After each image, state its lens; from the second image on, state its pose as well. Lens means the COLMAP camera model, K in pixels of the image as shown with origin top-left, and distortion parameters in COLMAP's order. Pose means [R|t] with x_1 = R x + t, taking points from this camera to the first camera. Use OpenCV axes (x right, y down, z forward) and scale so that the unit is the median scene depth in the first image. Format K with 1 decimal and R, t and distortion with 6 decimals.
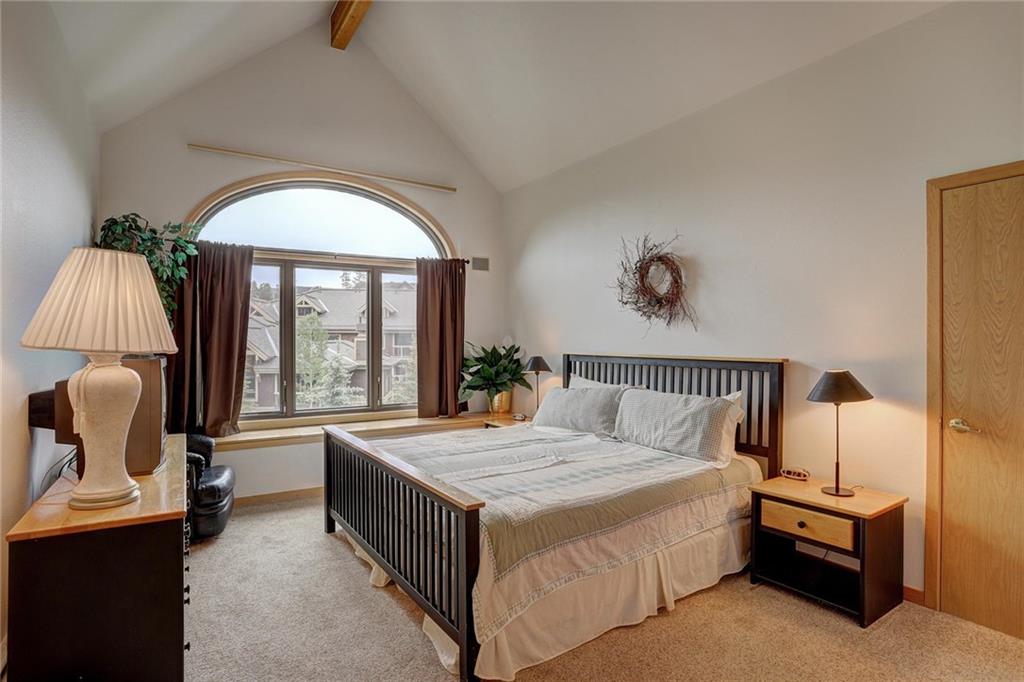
lens RADIAL K [[526.2, 0, 512.0], [0, 526.2, 341.0], [0, 0, 1]] dist [0.000387, 0.001322]
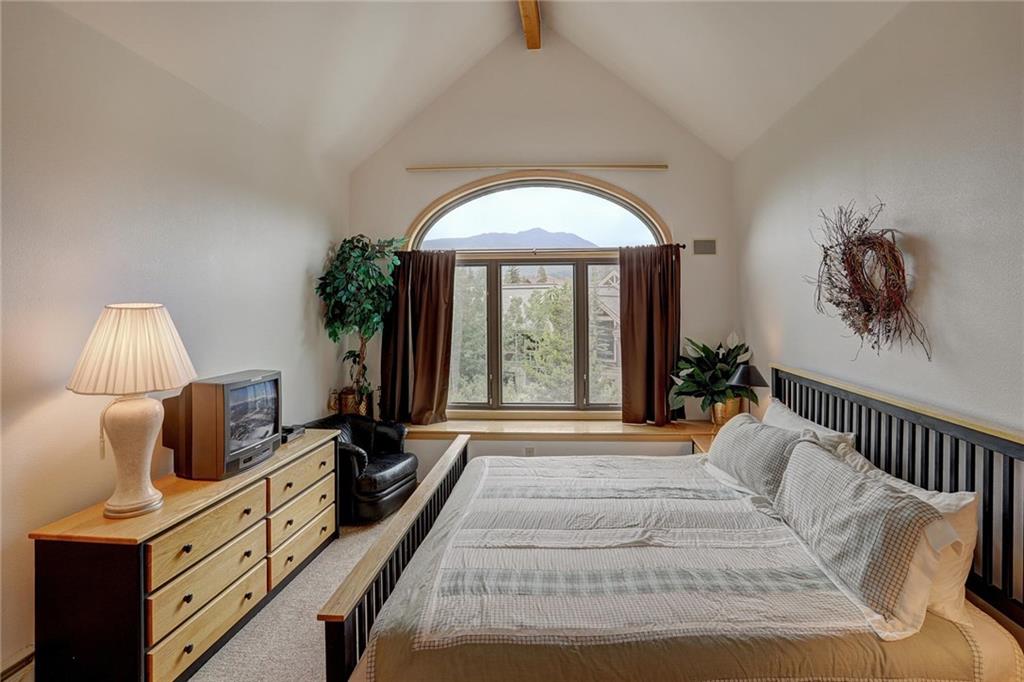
lens RADIAL K [[515.4, 0, 511.5], [0, 515.4, 311.9], [0, 0, 1]] dist [-0.023917, 0.021848]
pose [[0.823882, 0.000228, -0.566761, 0.188837], [-0.003168, 0.999986, -0.004203, -0.045570], [0.566752, 0.005258, 0.823872, 0.171345]]
